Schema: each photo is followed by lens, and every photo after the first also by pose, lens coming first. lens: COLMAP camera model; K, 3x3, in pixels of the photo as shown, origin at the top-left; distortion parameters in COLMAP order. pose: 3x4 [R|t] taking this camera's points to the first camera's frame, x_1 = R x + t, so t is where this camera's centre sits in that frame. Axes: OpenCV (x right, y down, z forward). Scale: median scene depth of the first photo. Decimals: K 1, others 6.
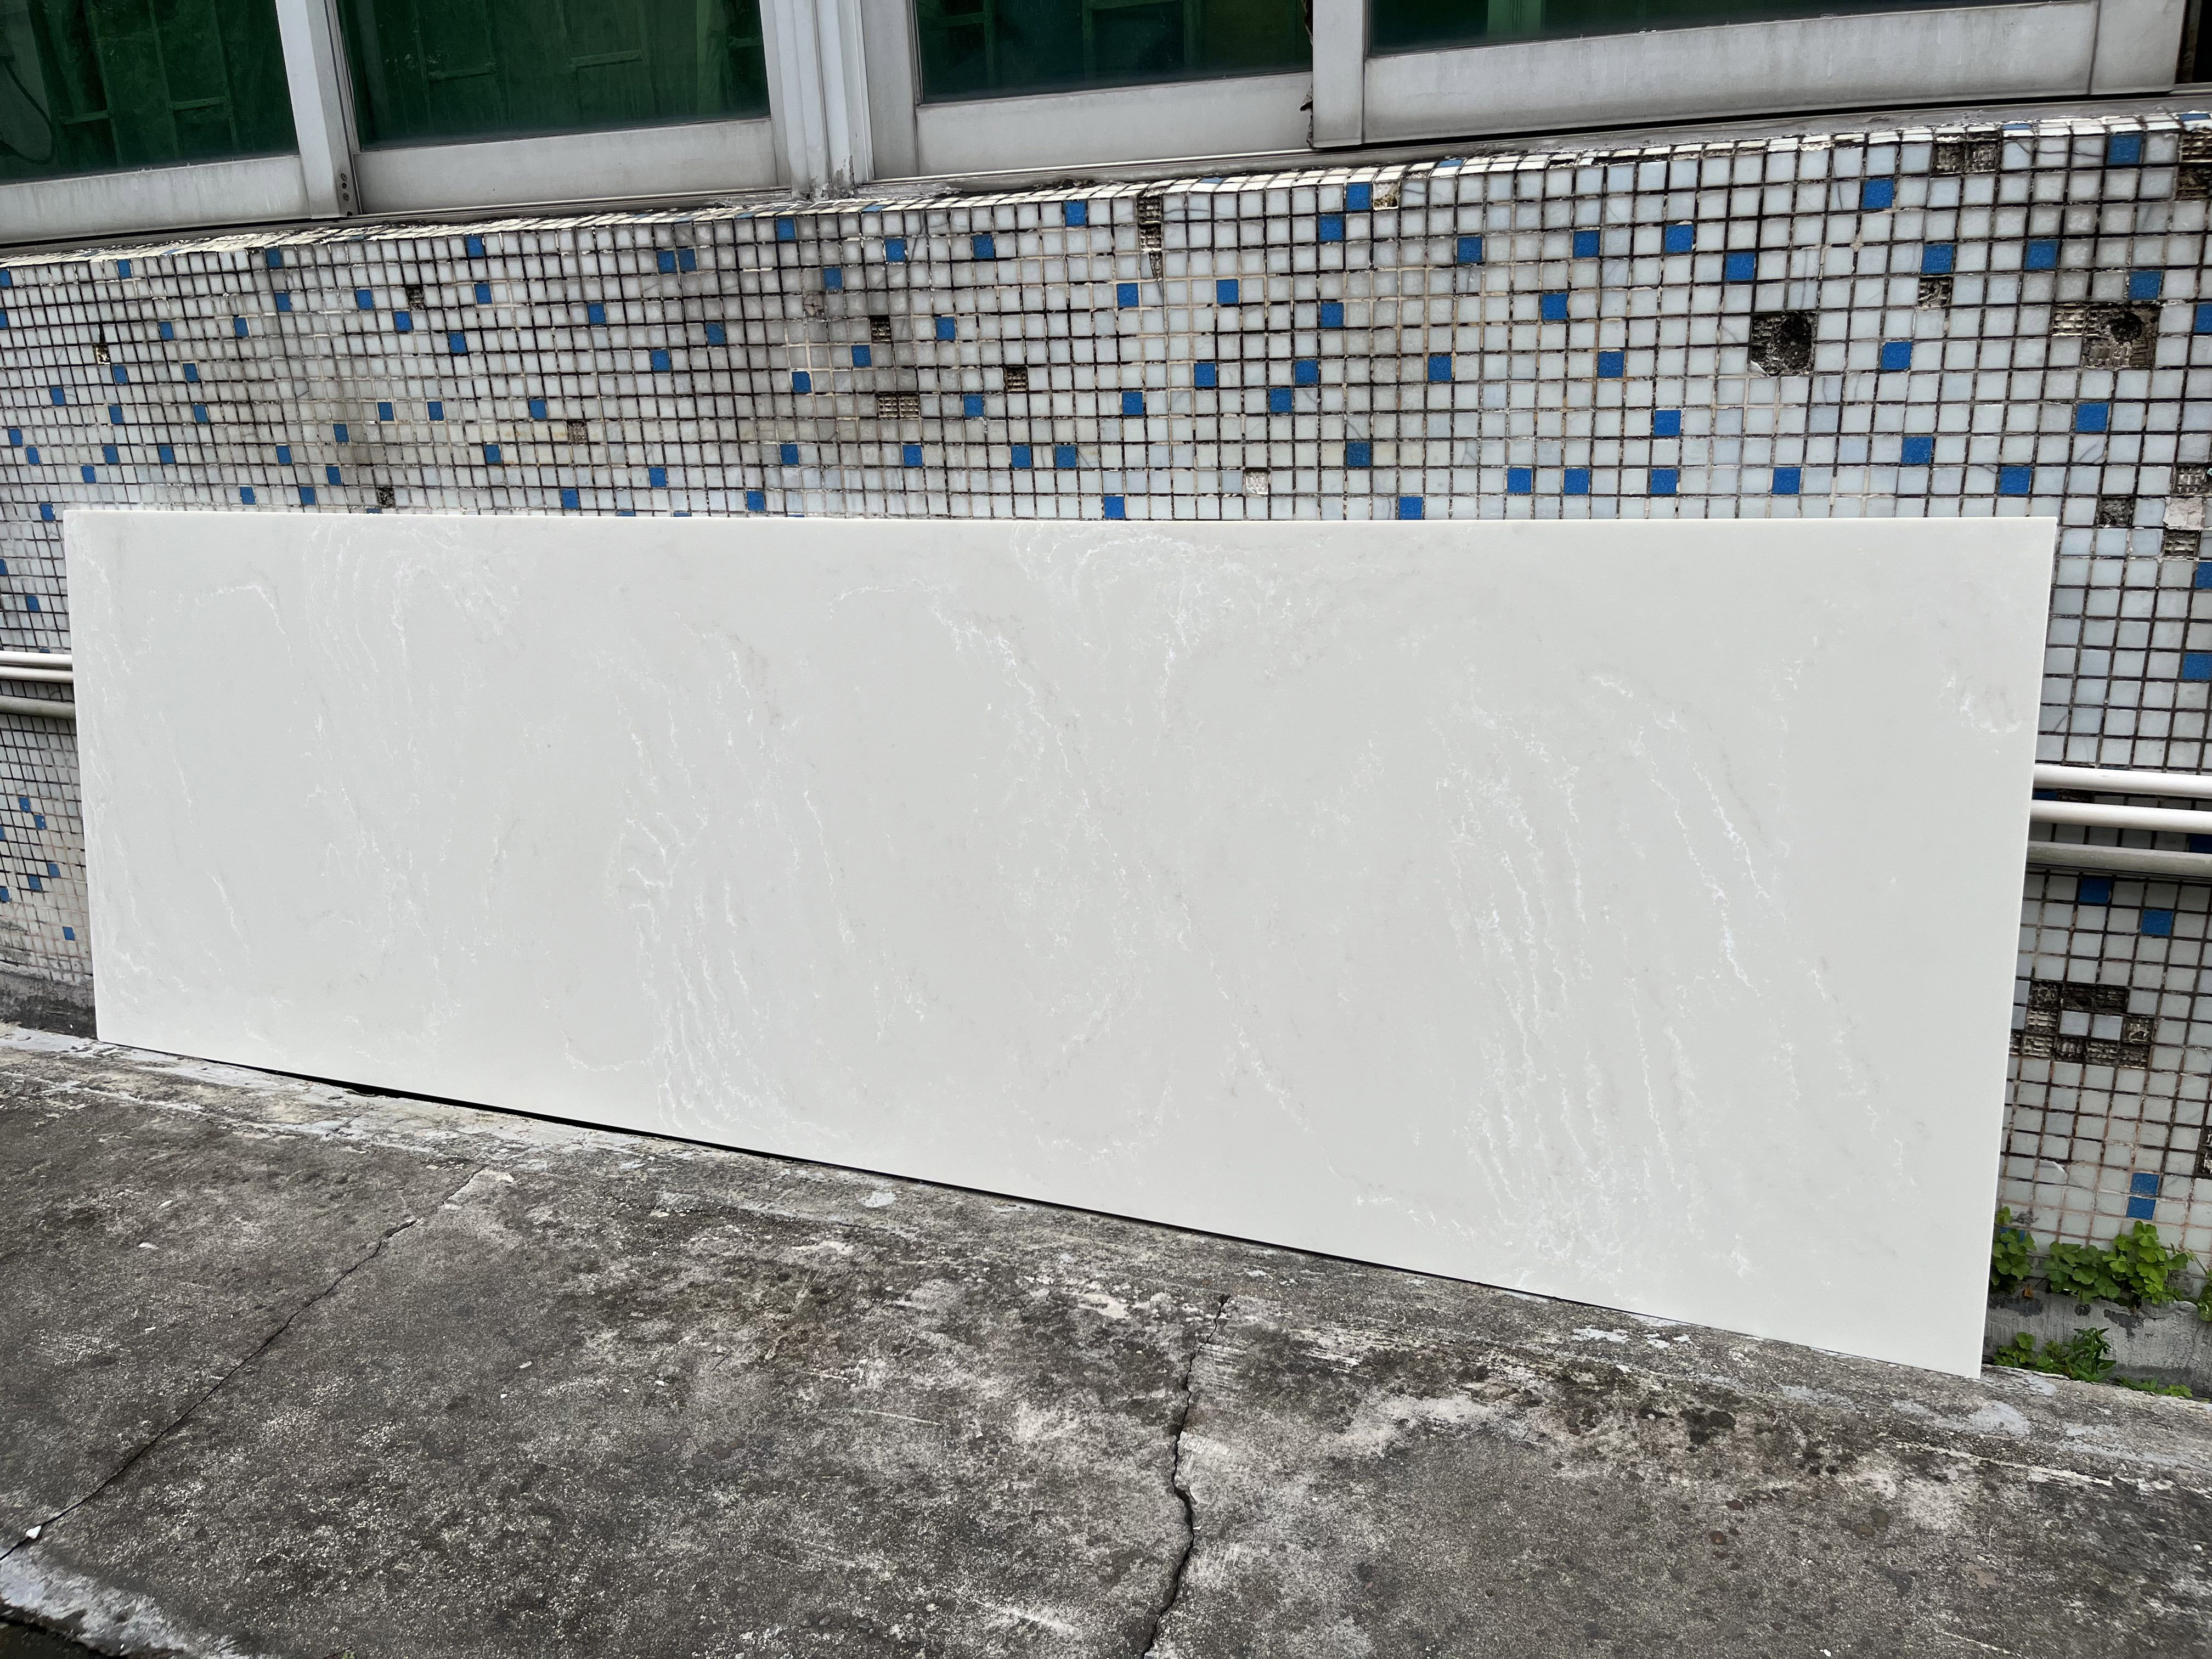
lens RADIAL K [[1702.7, 0, 1087.6], [0, 1702.7, 834.1], [0, 0, 1]] dist [0.059799, -0.070919]
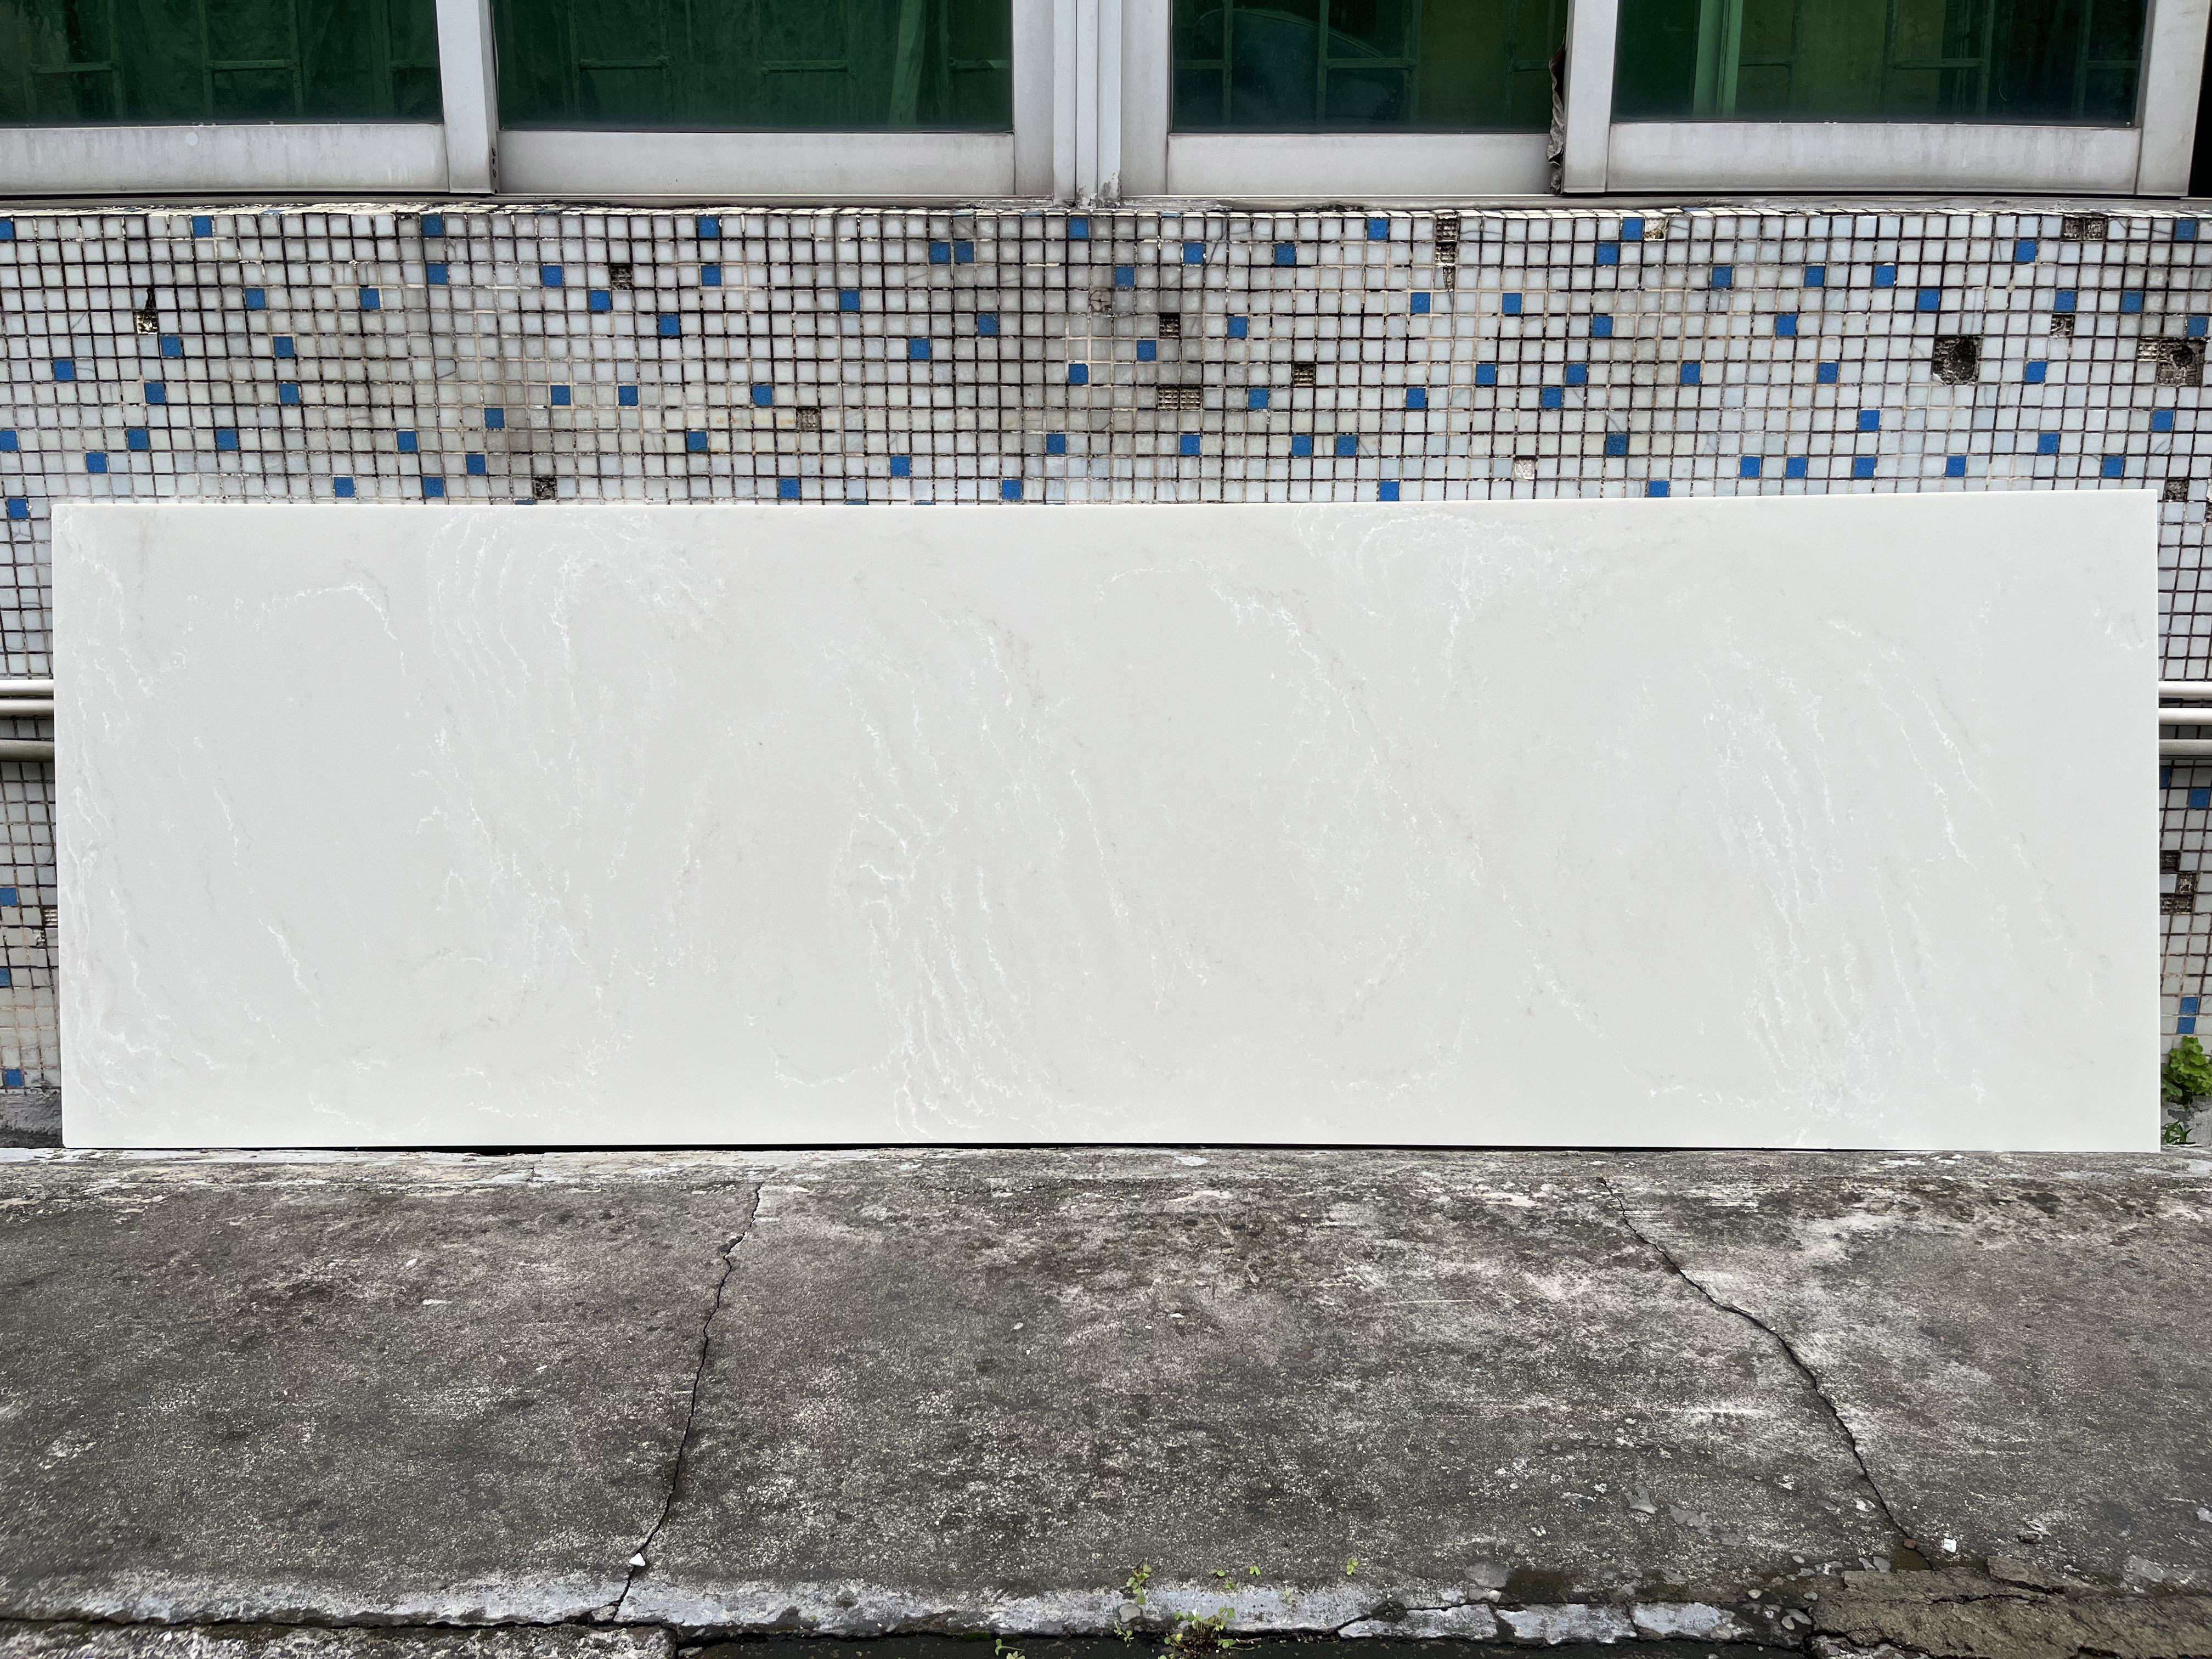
lens RADIAL K [[1702.7, 0, 1103.5], [0, 1702.7, 827.9], [0, 0, 1]] dist [0.059799, -0.070919]
pose [[0.925978, -0.033641, 0.376076, -0.593178], [0.076407, 0.992111, -0.099382, 0.124626], [-0.369766, 0.120761, 0.921244, 0.068918]]
